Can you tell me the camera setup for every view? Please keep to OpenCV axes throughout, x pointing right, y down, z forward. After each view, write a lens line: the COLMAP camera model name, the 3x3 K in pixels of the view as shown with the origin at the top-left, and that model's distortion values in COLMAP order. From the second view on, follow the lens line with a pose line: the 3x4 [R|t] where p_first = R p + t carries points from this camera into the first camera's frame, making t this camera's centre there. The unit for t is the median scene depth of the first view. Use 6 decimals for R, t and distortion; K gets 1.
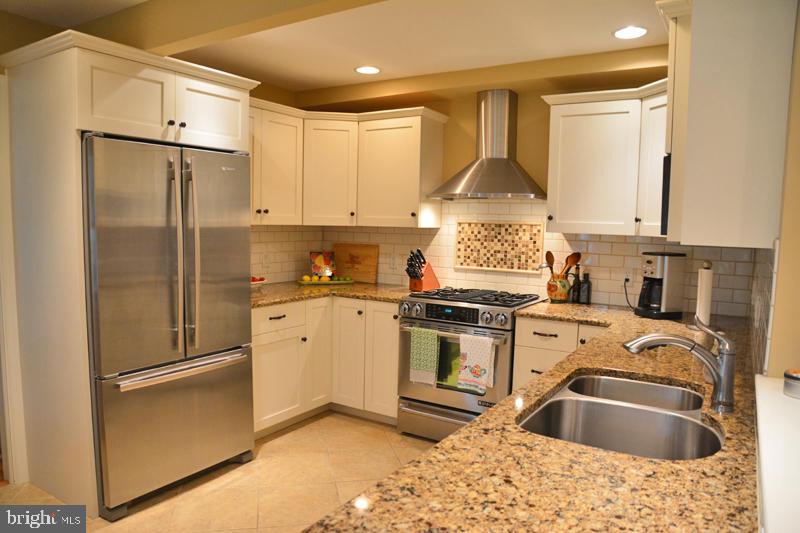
lens RADIAL K [[564.0, 0, 384.9], [0, 564.0, 283.1], [0, 0, 1]] dist [-0.095348, 0.026223]
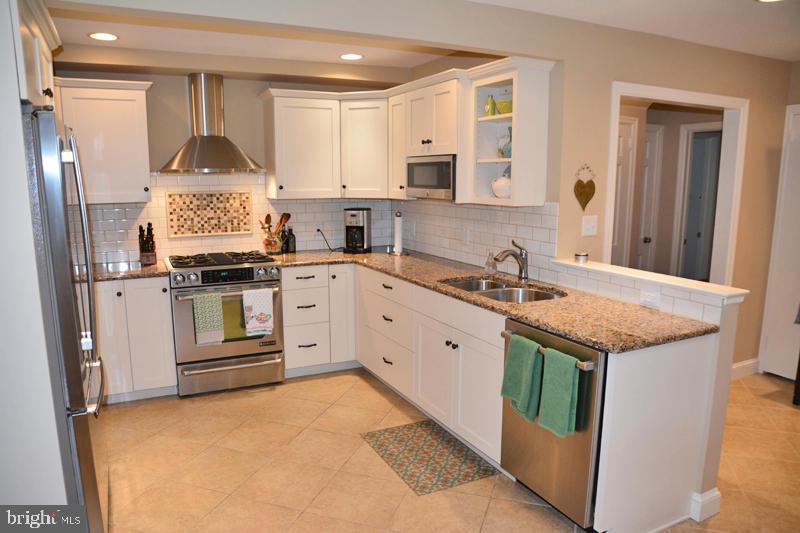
lens RADIAL K [[564.0, 0, 394.0], [0, 564.0, 273.5], [0, 0, 1]] dist [-0.095348, 0.026223]
pose [[0.518107, -0.164975, 0.839254, -0.593973], [0.108228, 0.985980, 0.127004, -0.052070], [-0.848441, 0.025029, 0.528699, 0.104882]]
